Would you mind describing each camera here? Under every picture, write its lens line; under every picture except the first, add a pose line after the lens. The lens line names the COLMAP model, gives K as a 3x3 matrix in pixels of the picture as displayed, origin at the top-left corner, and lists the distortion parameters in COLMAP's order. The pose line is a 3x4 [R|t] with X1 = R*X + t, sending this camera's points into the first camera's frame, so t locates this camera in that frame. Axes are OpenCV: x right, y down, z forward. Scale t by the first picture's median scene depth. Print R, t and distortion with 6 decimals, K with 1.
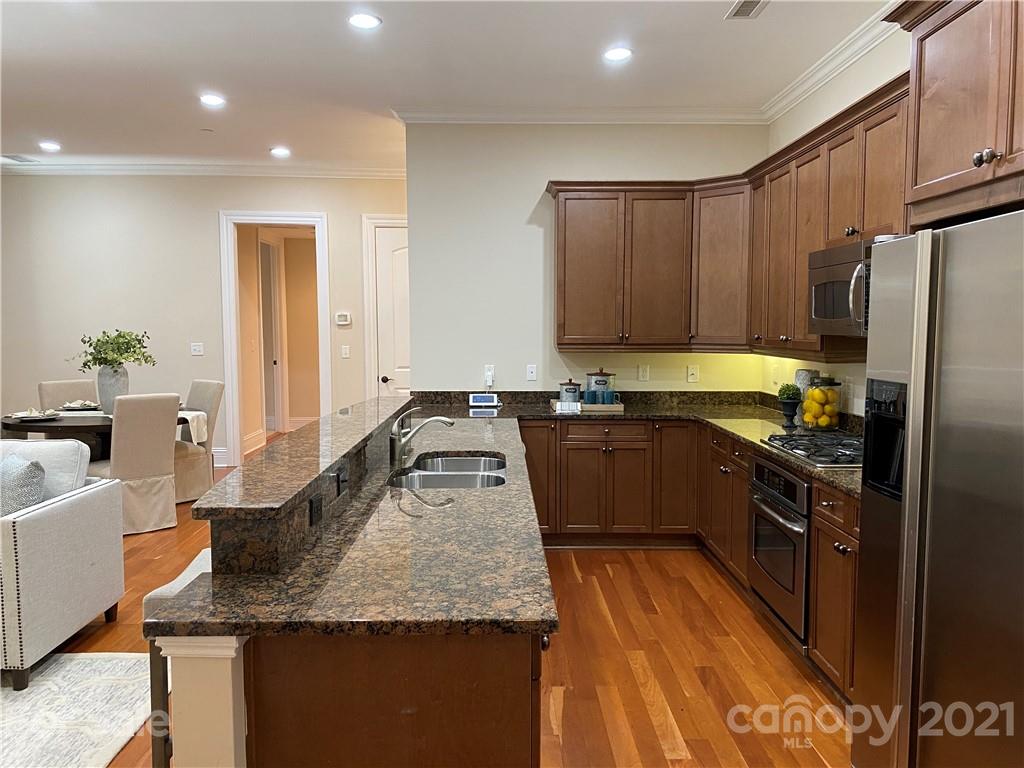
lens RADIAL K [[779.1, 0, 507.6], [0, 779.1, 380.4], [0, 0, 1]] dist [0.058921, -0.072480]
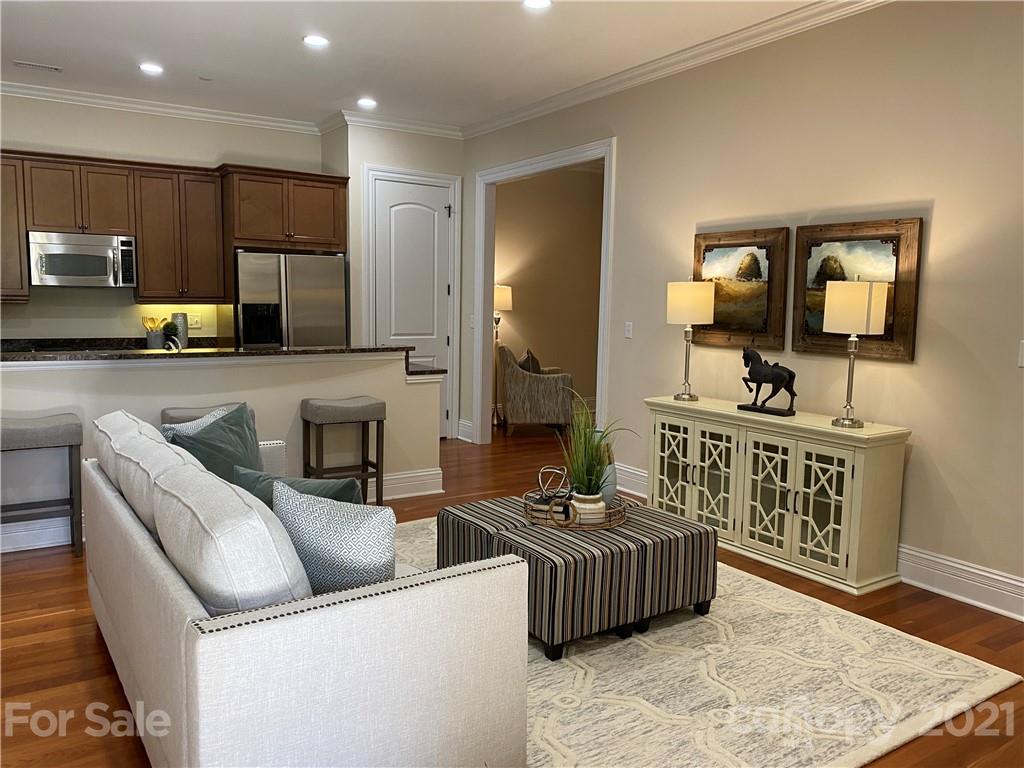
lens RADIAL K [[779.1, 0, 503.0], [0, 779.1, 383.6], [0, 0, 1]] dist [0.058921, -0.072480]
pose [[-0.525098, -0.108902, 0.844045, -1.045719], [0.044985, 0.986841, 0.155312, -0.049764], [-0.849852, 0.119524, -0.513289, 0.759684]]
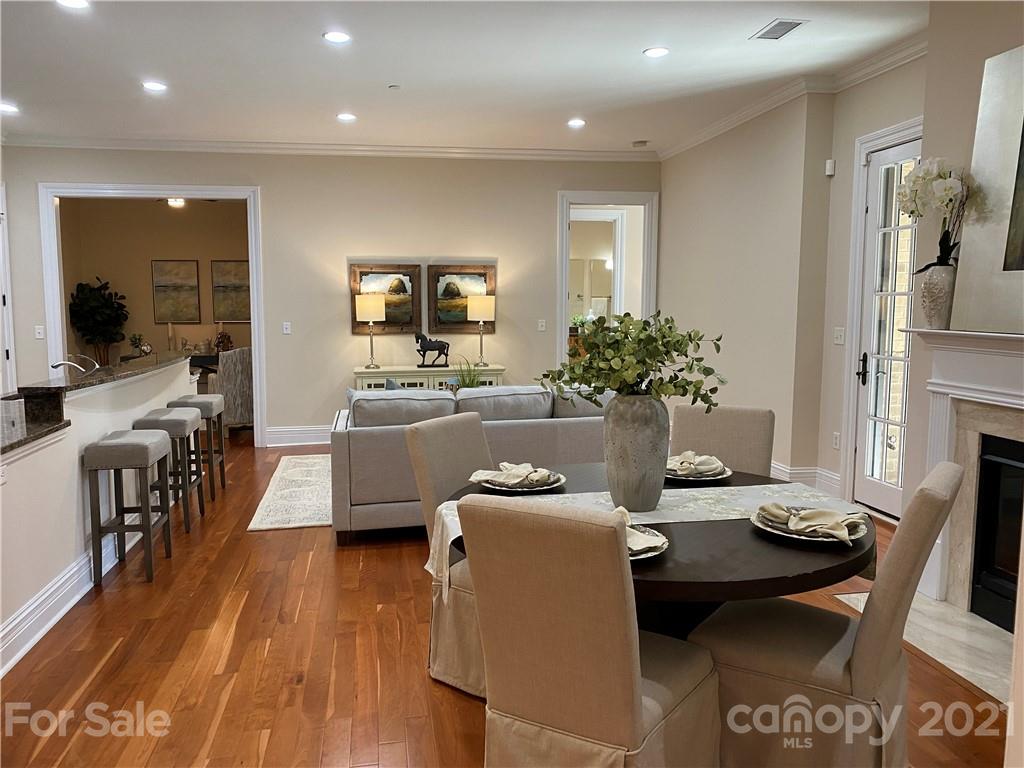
lens RADIAL K [[779.1, 0, 516.9], [0, 779.1, 384.1], [0, 0, 1]] dist [0.058921, -0.072480]
pose [[-0.986641, 0.016982, -0.162020, -0.418867], [-0.011816, 0.984473, 0.175140, -0.109376], [0.162478, 0.174715, -0.971121, 1.573157]]
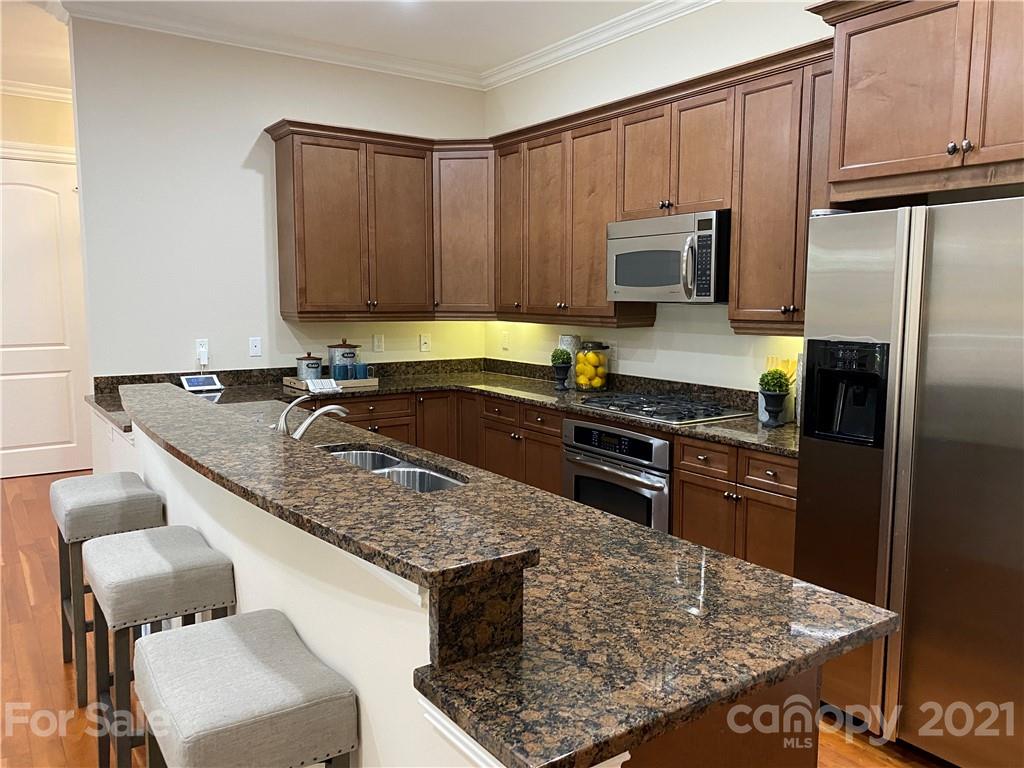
lens RADIAL K [[779.1, 0, 518.8], [0, 779.1, 384.9], [0, 0, 1]] dist [0.058921, -0.072480]
pose [[0.824155, -0.061907, 0.562971, -0.229289], [0.035894, 0.997719, 0.057167, -0.007777], [-0.565226, -0.026907, 0.824497, 0.146234]]
